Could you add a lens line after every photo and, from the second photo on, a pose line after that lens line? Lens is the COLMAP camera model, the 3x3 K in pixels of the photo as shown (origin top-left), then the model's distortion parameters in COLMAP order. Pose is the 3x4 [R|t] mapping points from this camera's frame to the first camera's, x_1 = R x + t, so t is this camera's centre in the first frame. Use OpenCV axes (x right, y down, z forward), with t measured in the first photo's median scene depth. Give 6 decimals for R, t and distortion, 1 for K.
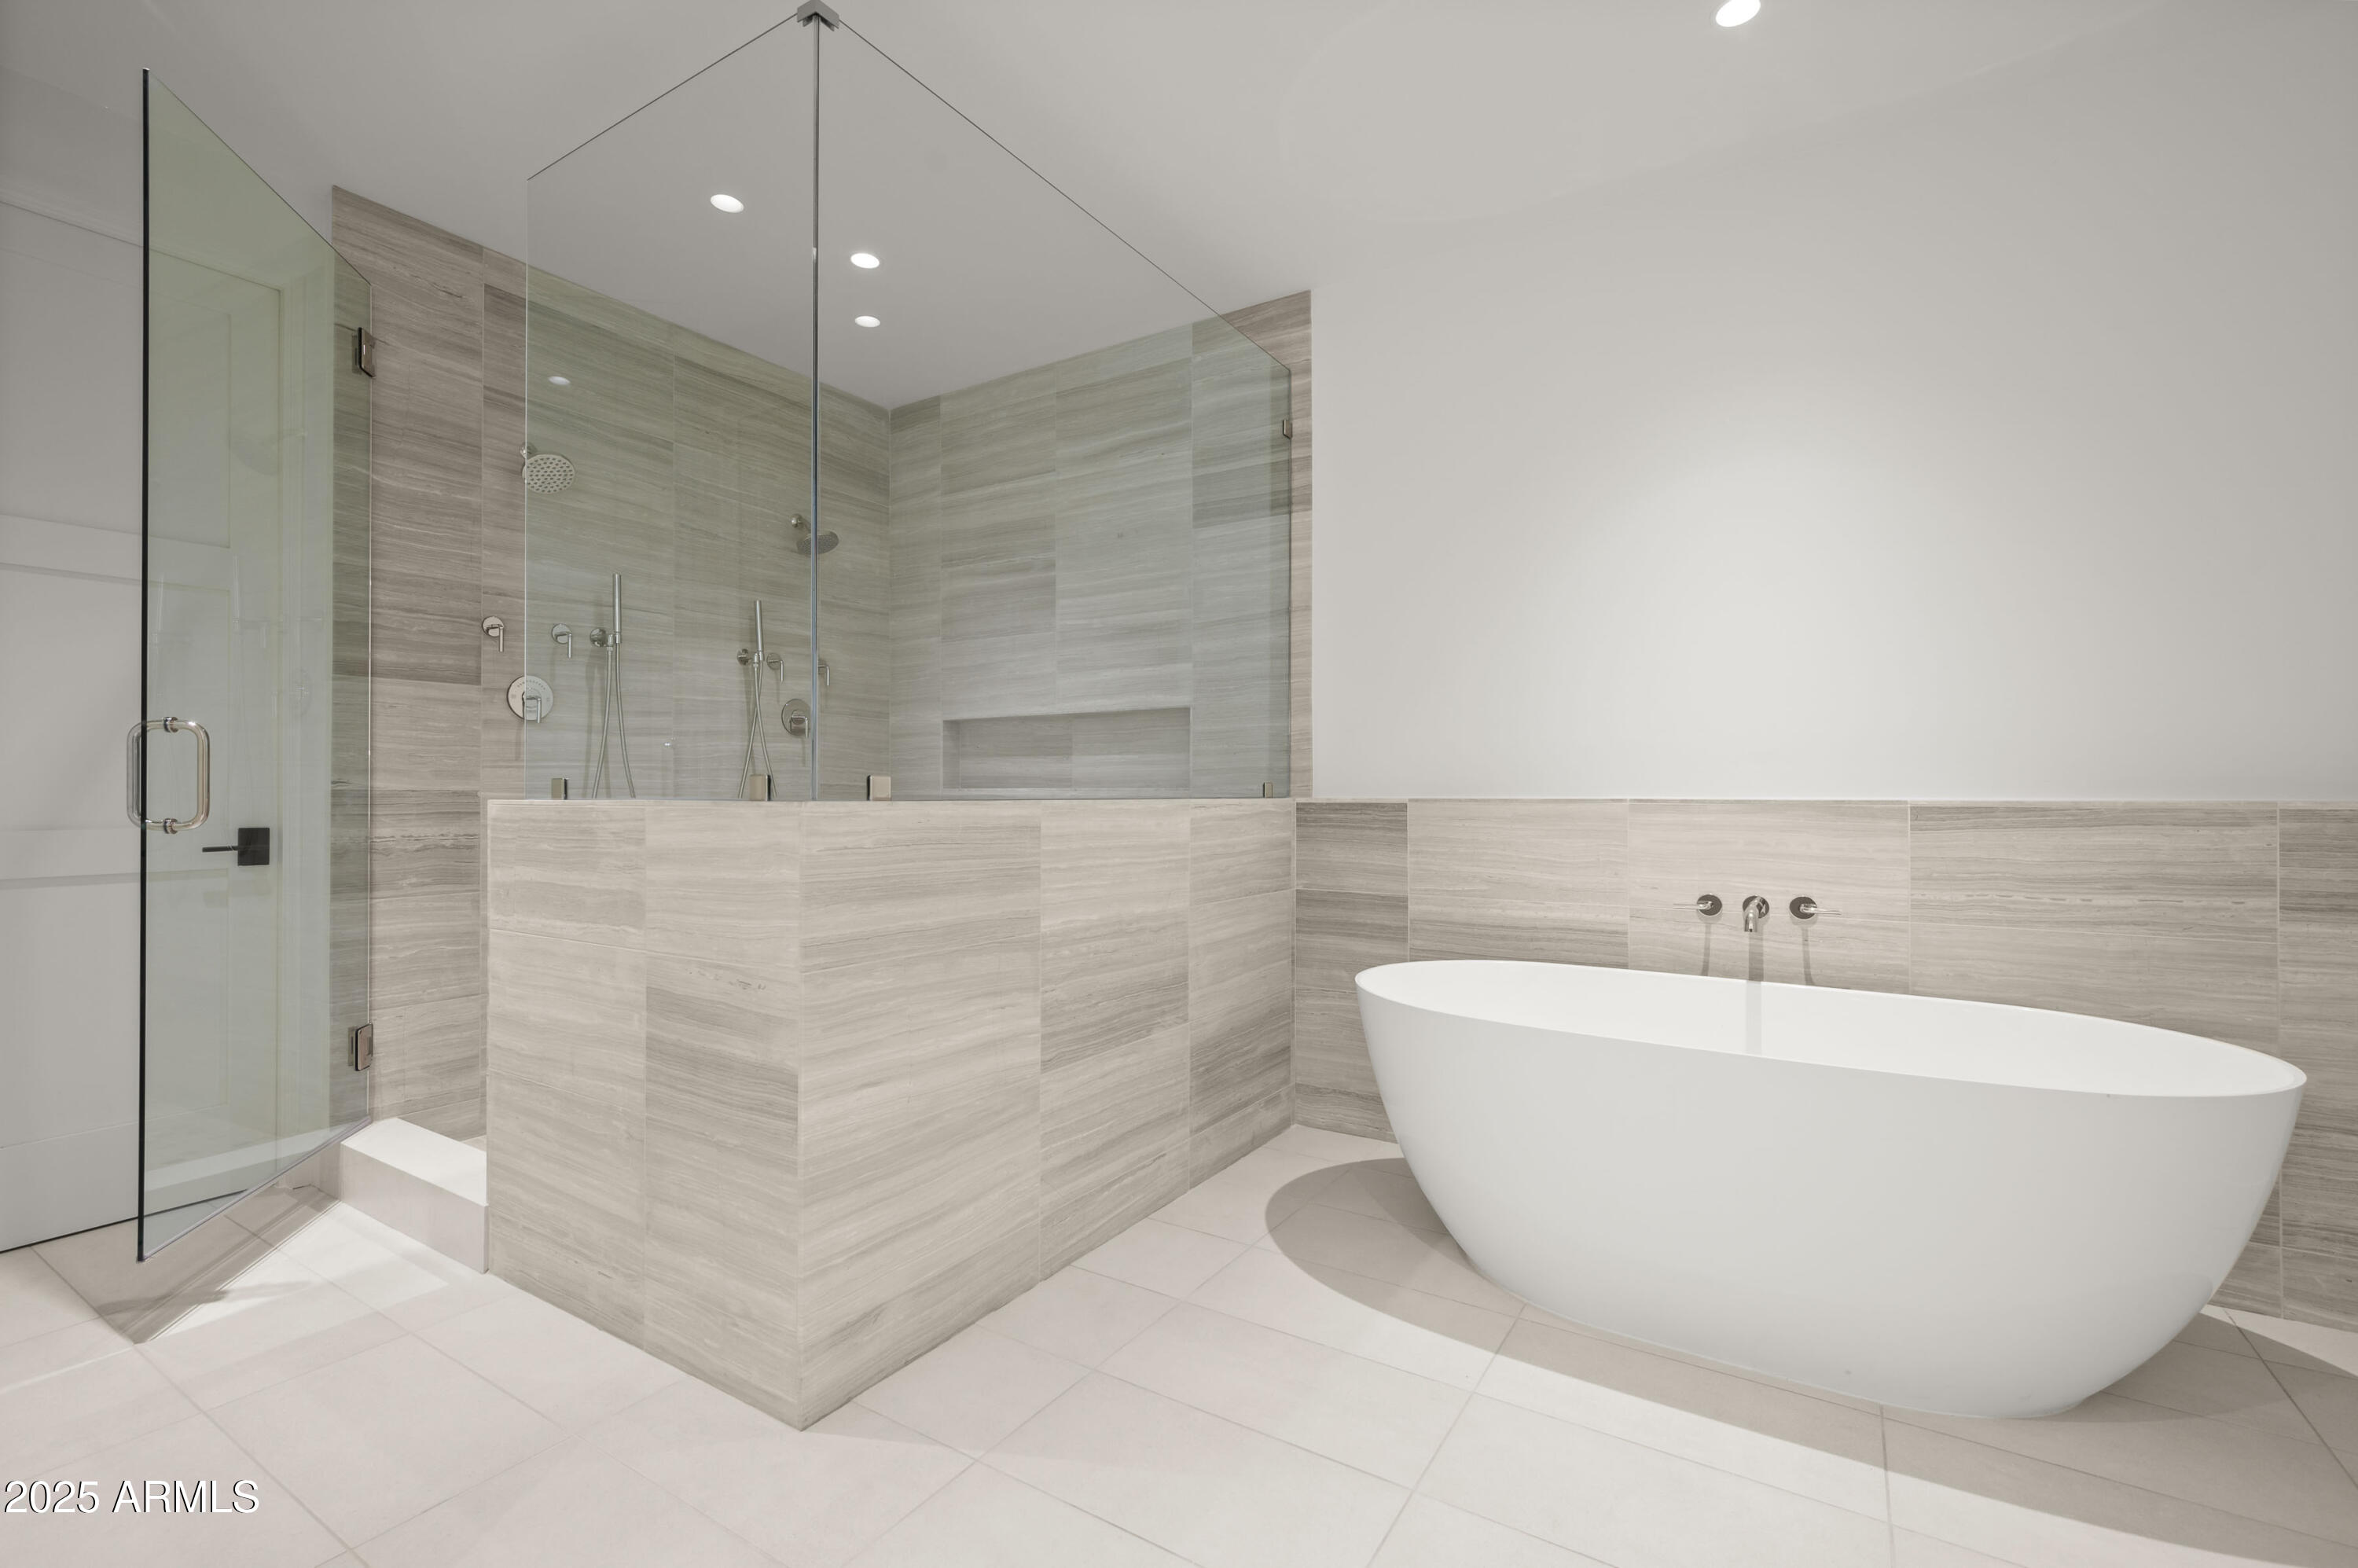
lens RADIAL K [[1045.0, 0, 1176.8], [0, 1045.0, 782.7], [0, 0, 1]] dist [-0.001133, -0.000195]
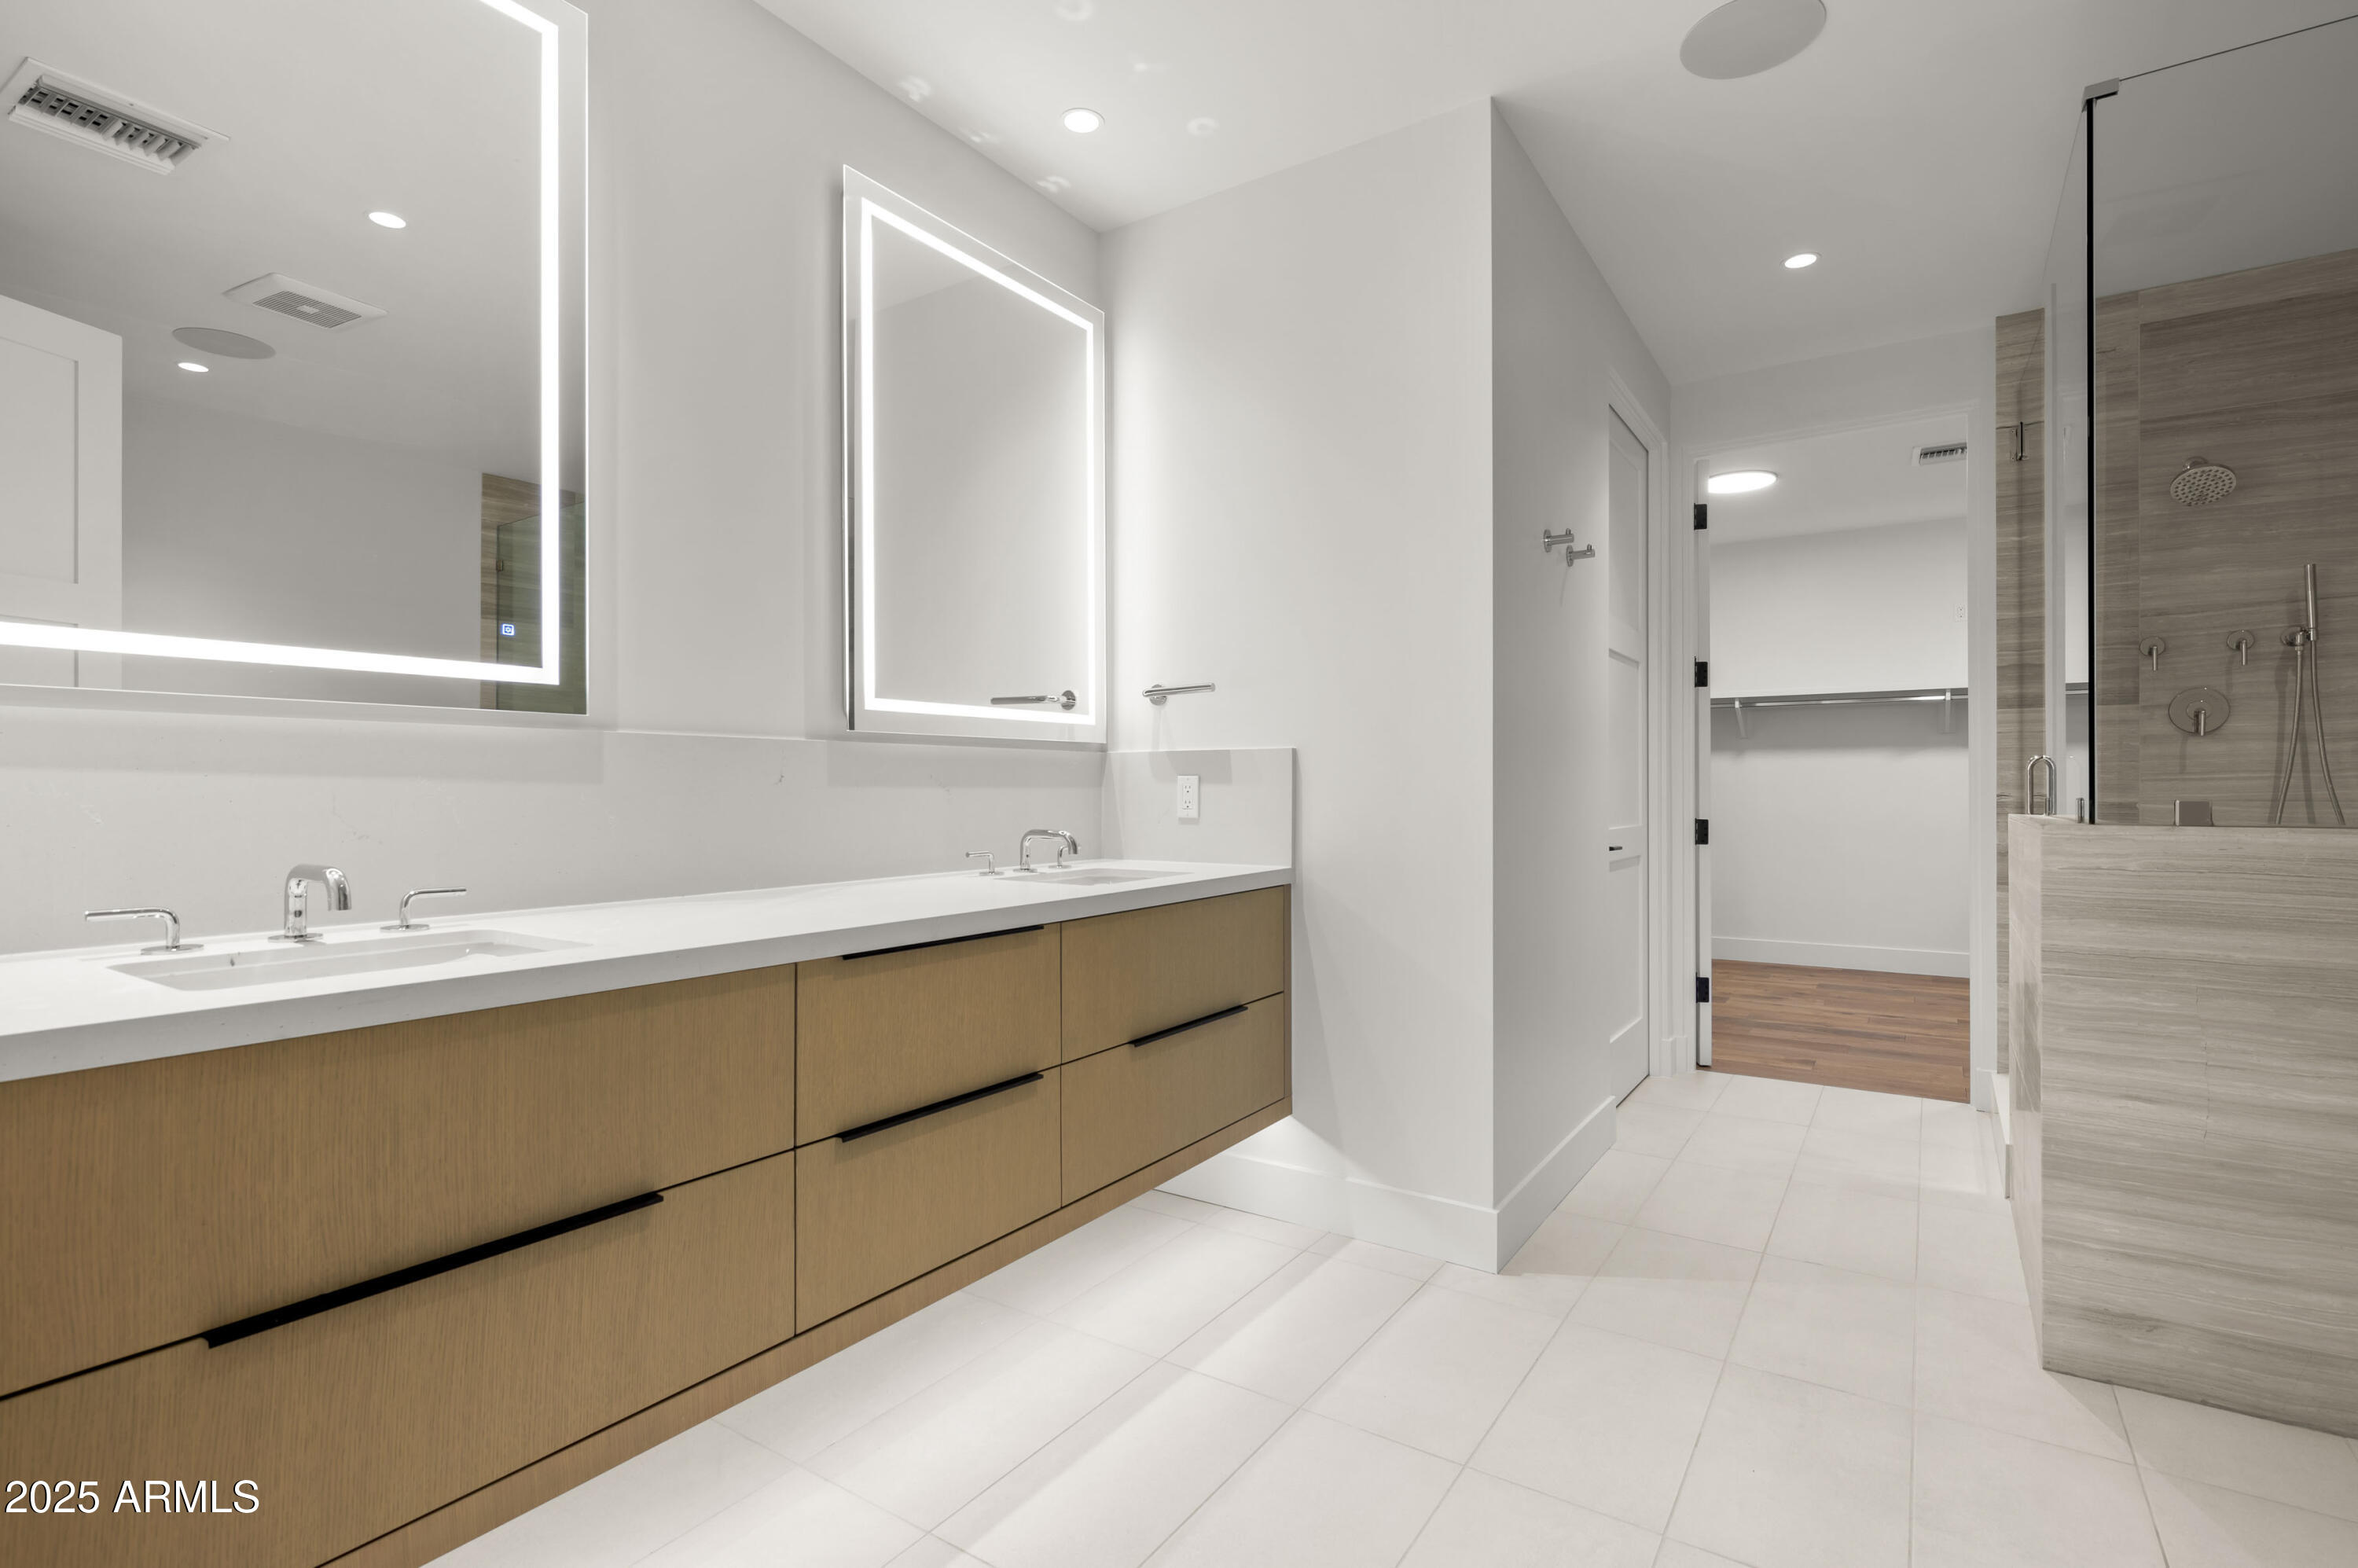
lens RADIAL K [[1120.5, 0, 1178.4], [0, 1120.5, 775.3], [0, 0, 1]] dist [-0.001099, -0.000202]
pose [[-0.021945, -0.011557, -0.999692, 0.489028], [0.011478, 0.999864, -0.011810, -0.017753], [0.999693, -0.011734, -0.021809, 0.041943]]
